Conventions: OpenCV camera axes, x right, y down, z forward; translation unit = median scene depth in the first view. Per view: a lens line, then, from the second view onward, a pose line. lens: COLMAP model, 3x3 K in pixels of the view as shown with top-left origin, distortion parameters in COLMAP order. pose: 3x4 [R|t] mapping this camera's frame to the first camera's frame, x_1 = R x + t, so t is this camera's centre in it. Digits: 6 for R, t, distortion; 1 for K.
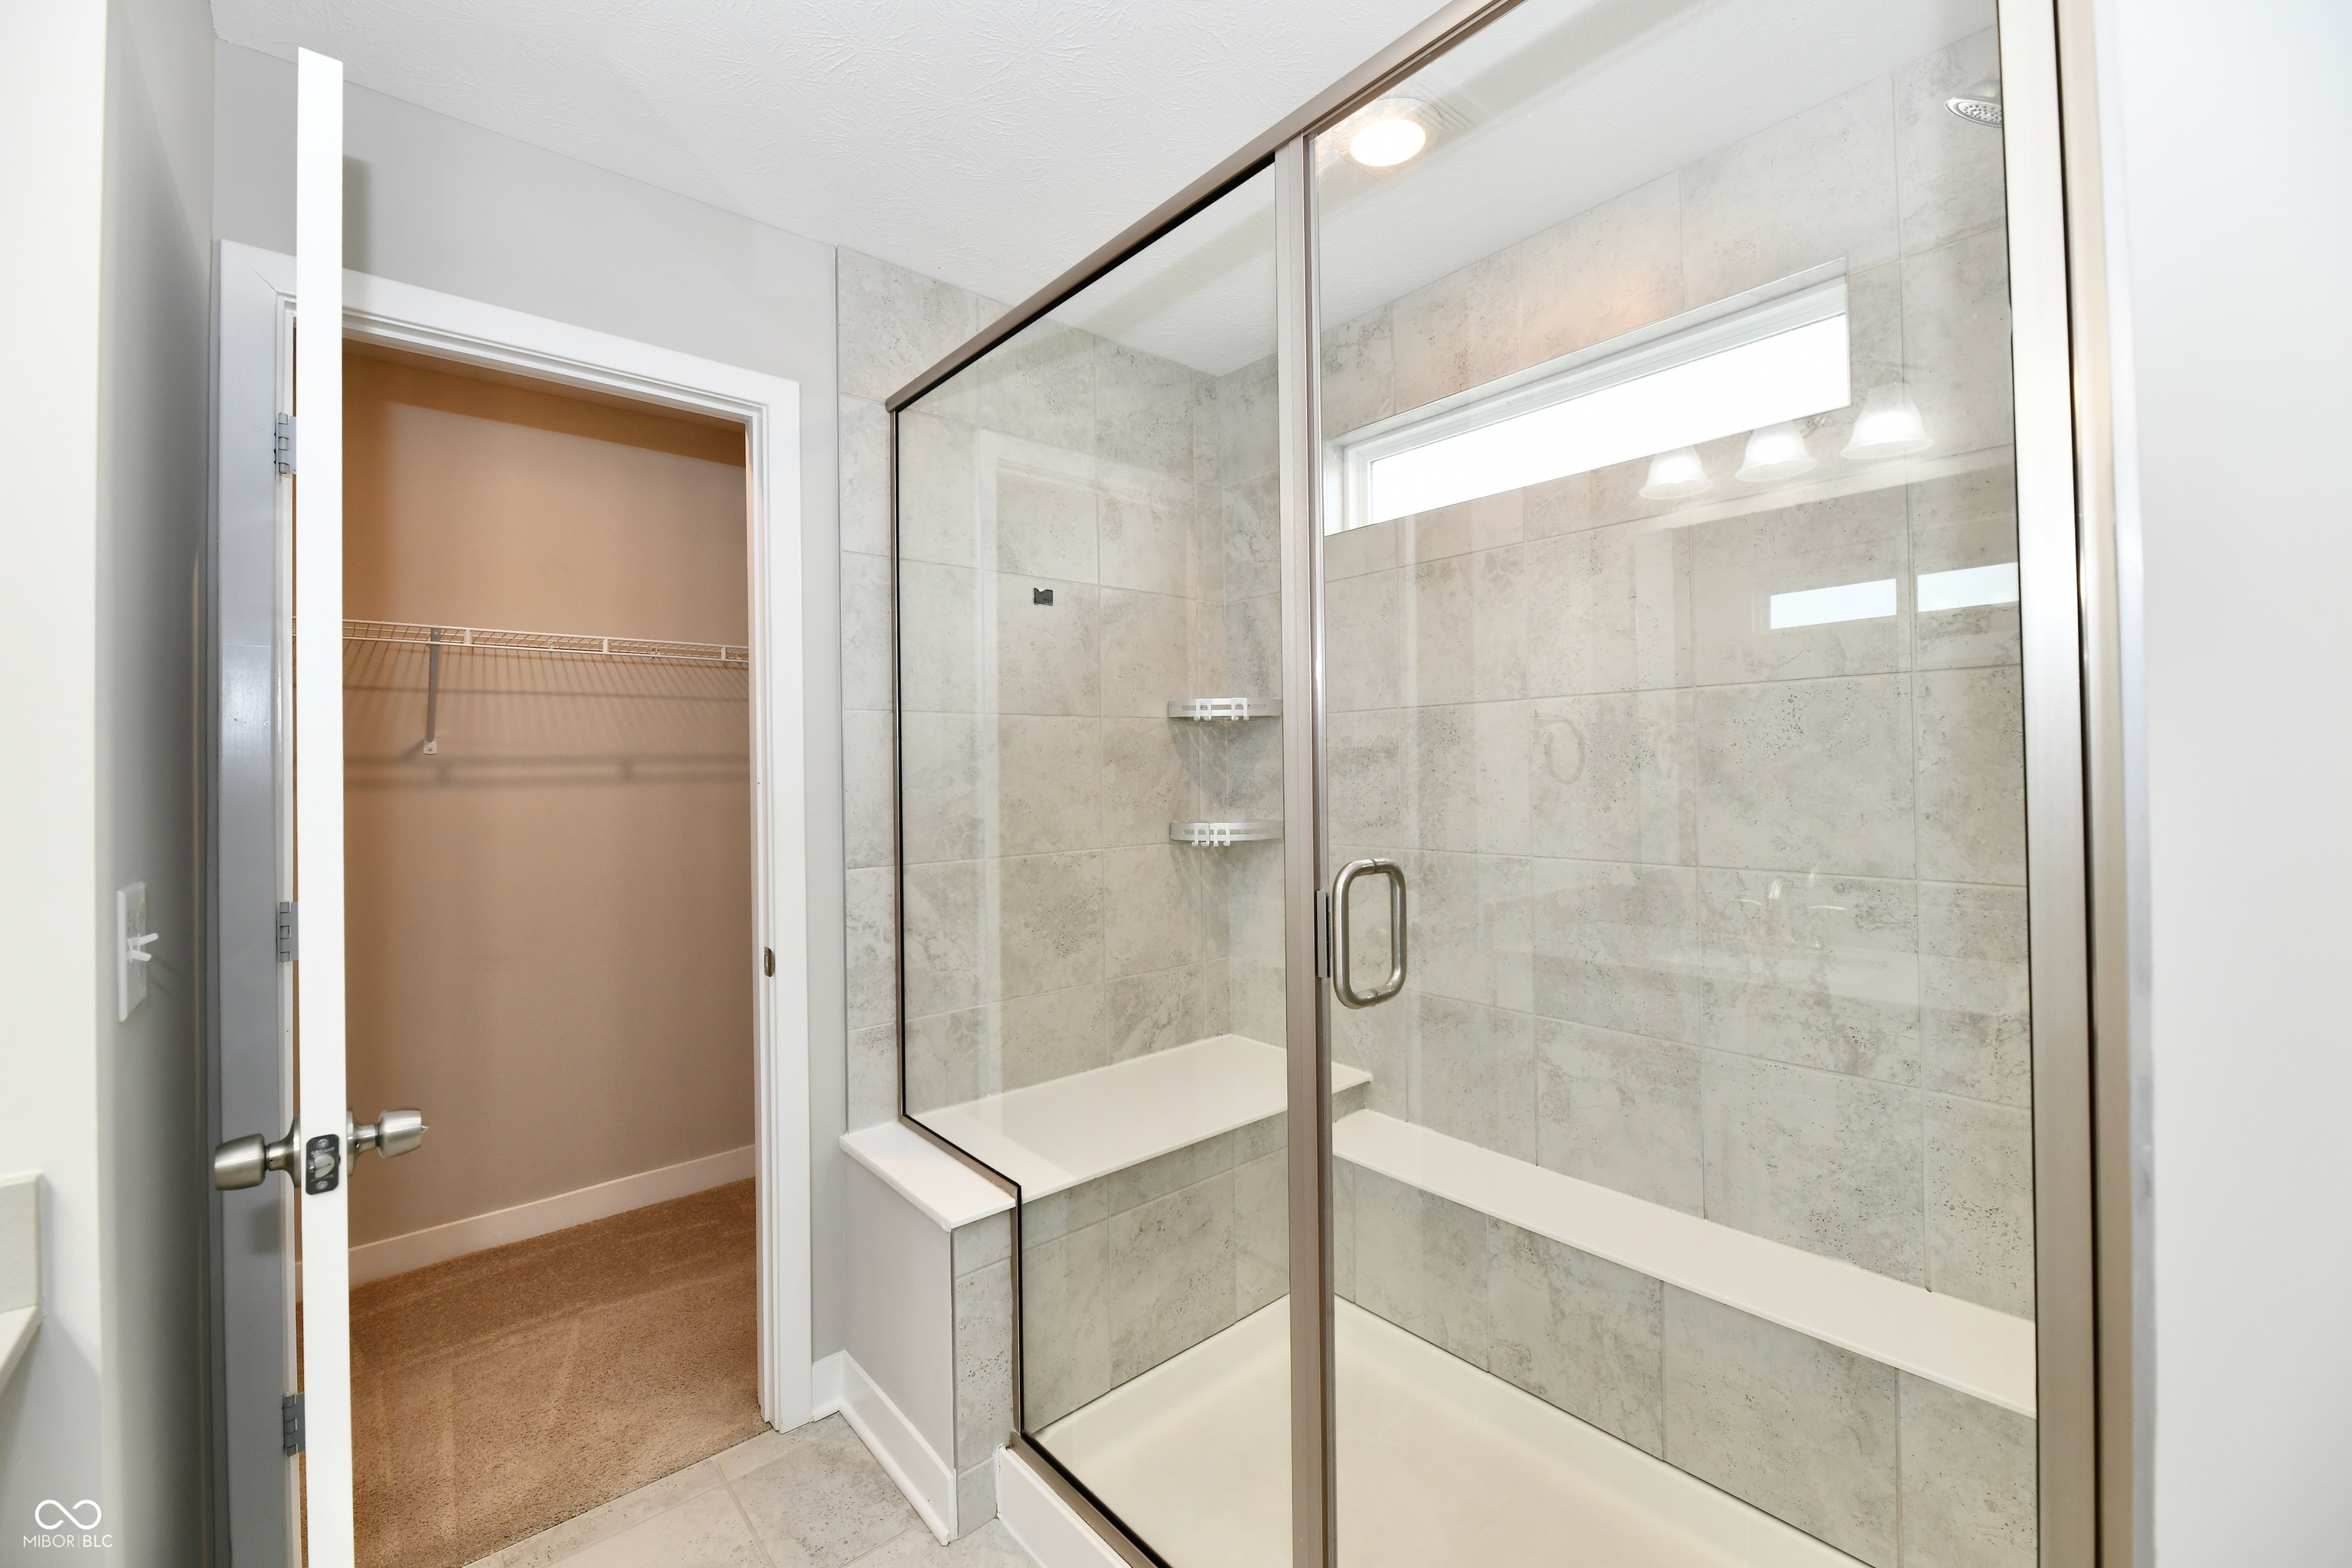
lens RADIAL K [[964.1, 0, 1205.5], [0, 964.1, 755.7], [0, 0, 1]] dist [-0.001417, -0.002808]
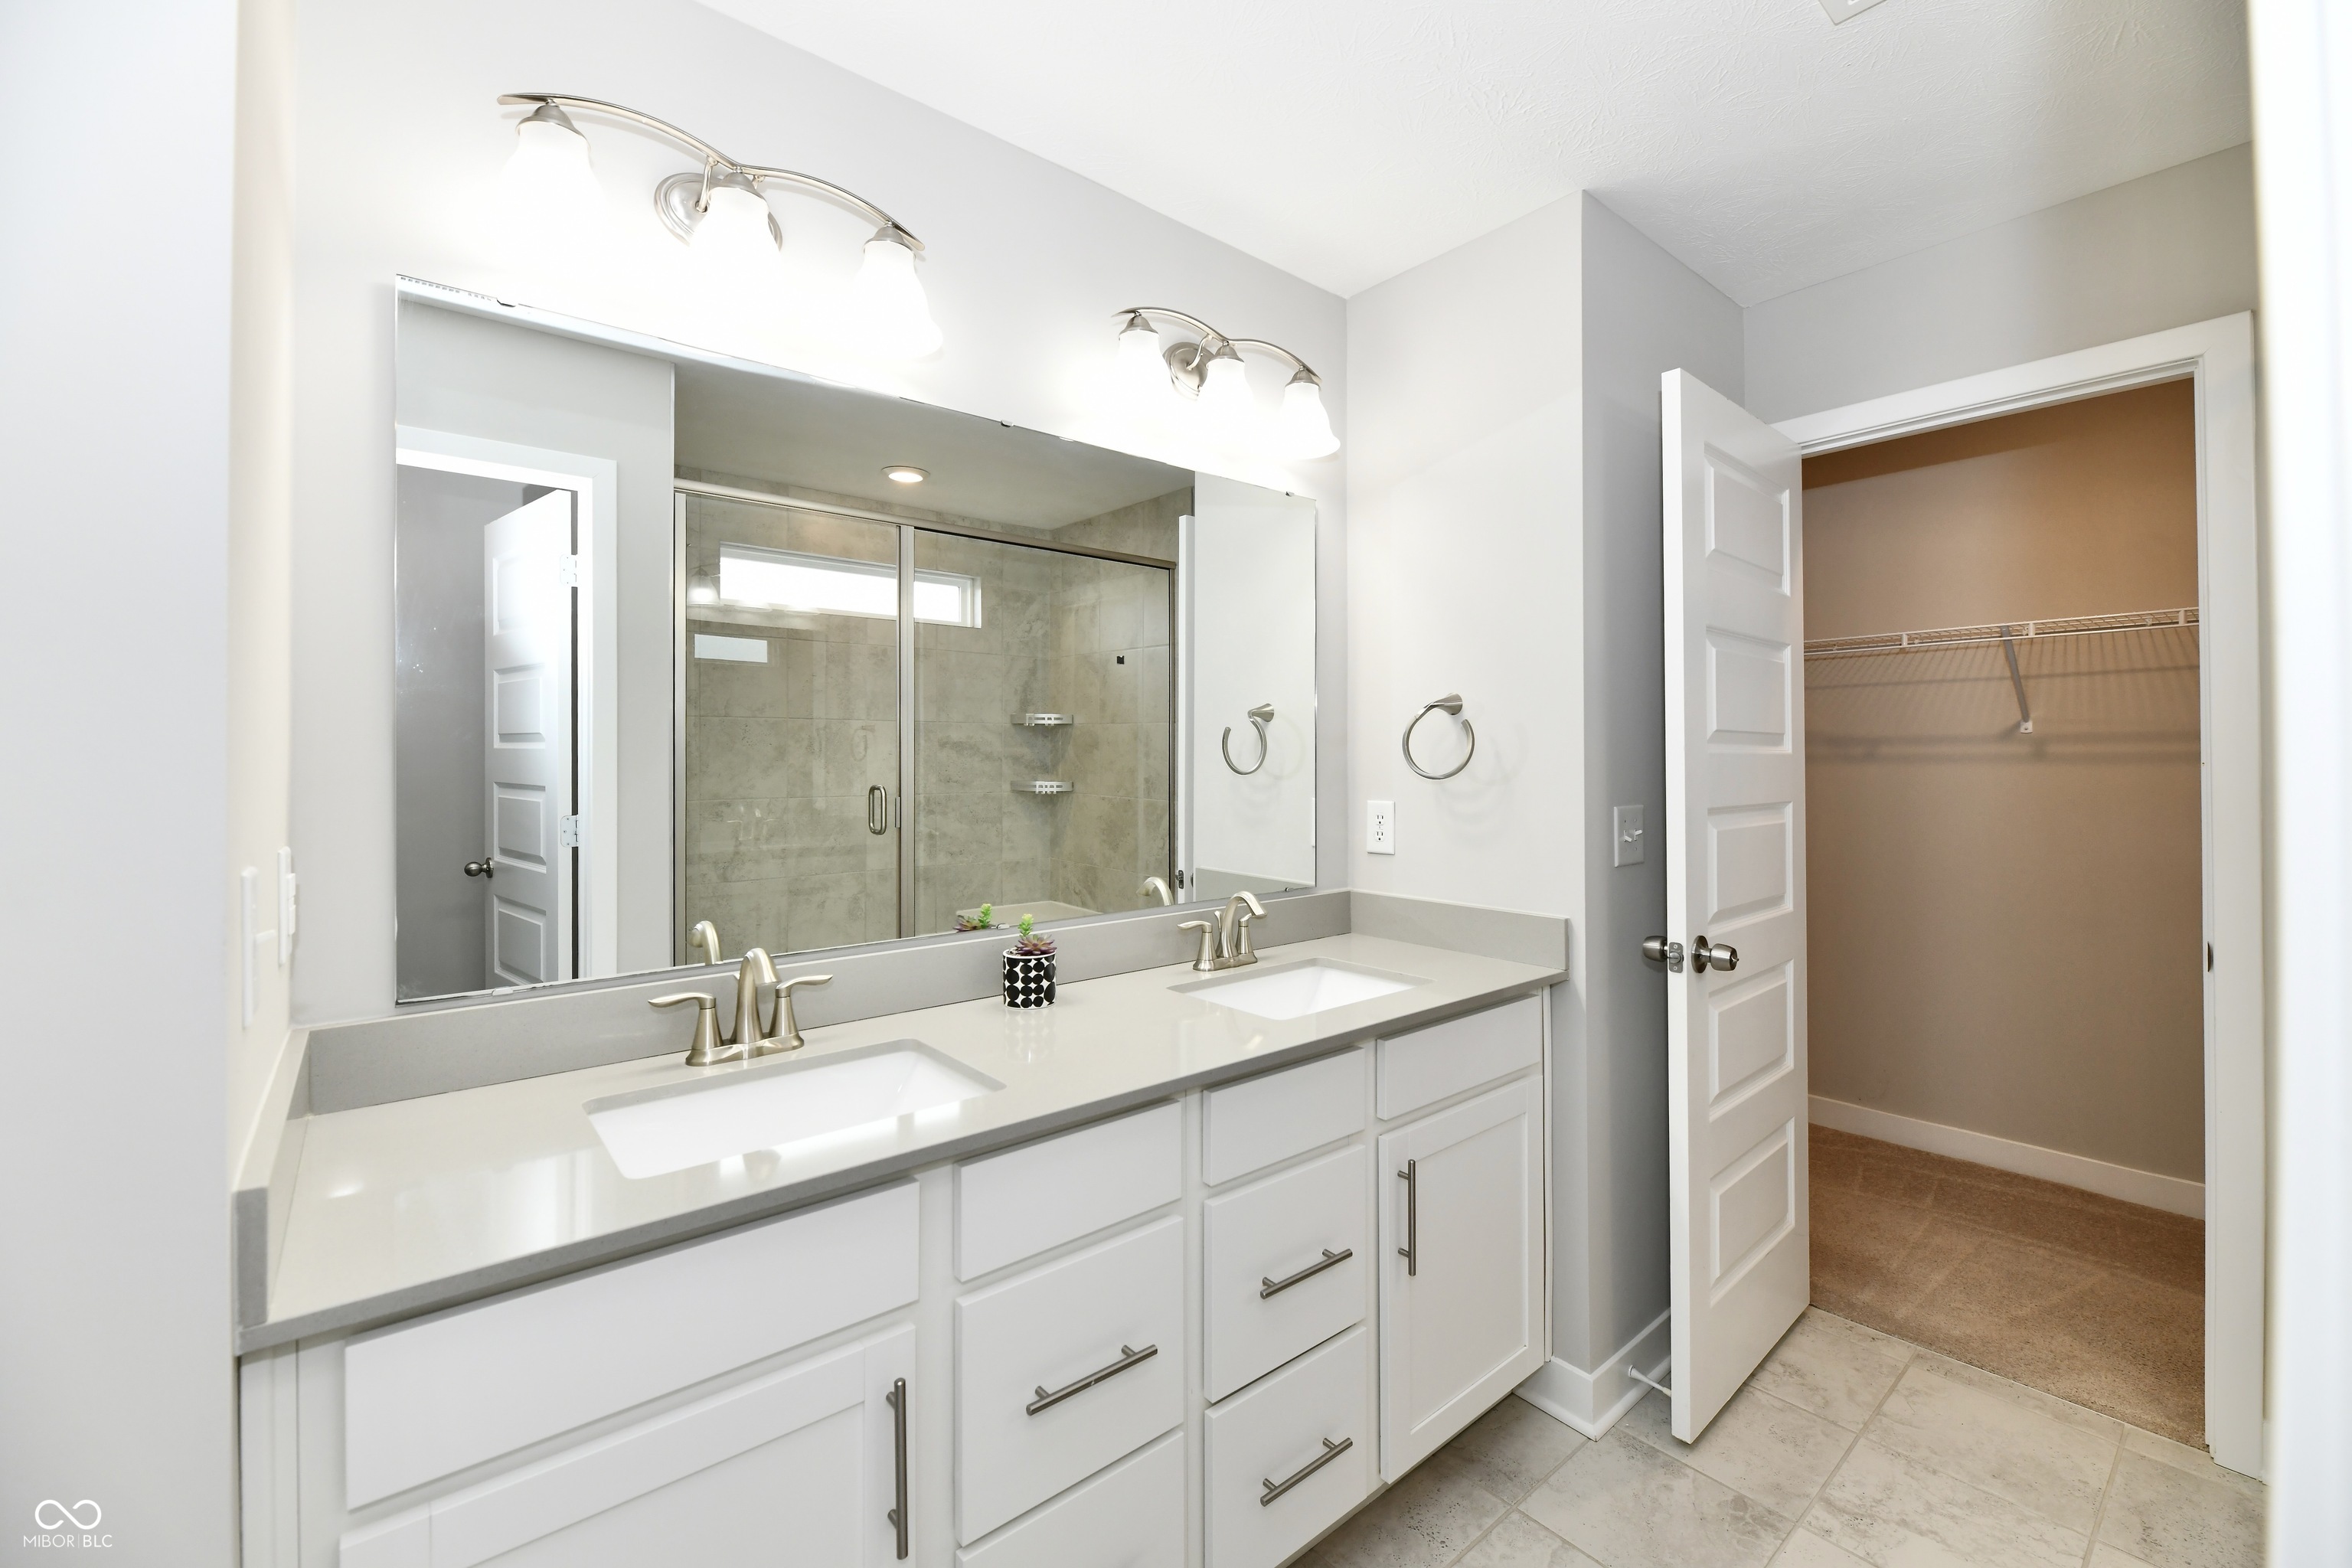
lens RADIAL K [[964.1, 0, 1178.6], [0, 964.1, 764.9], [0, 0, 1]] dist [-0.001417, -0.002808]
pose [[-0.032584, 0.021854, -0.999230, 0.418982], [0.017455, 0.999621, 0.021293, -0.006133], [0.999317, -0.016748, -0.032953, 0.032931]]
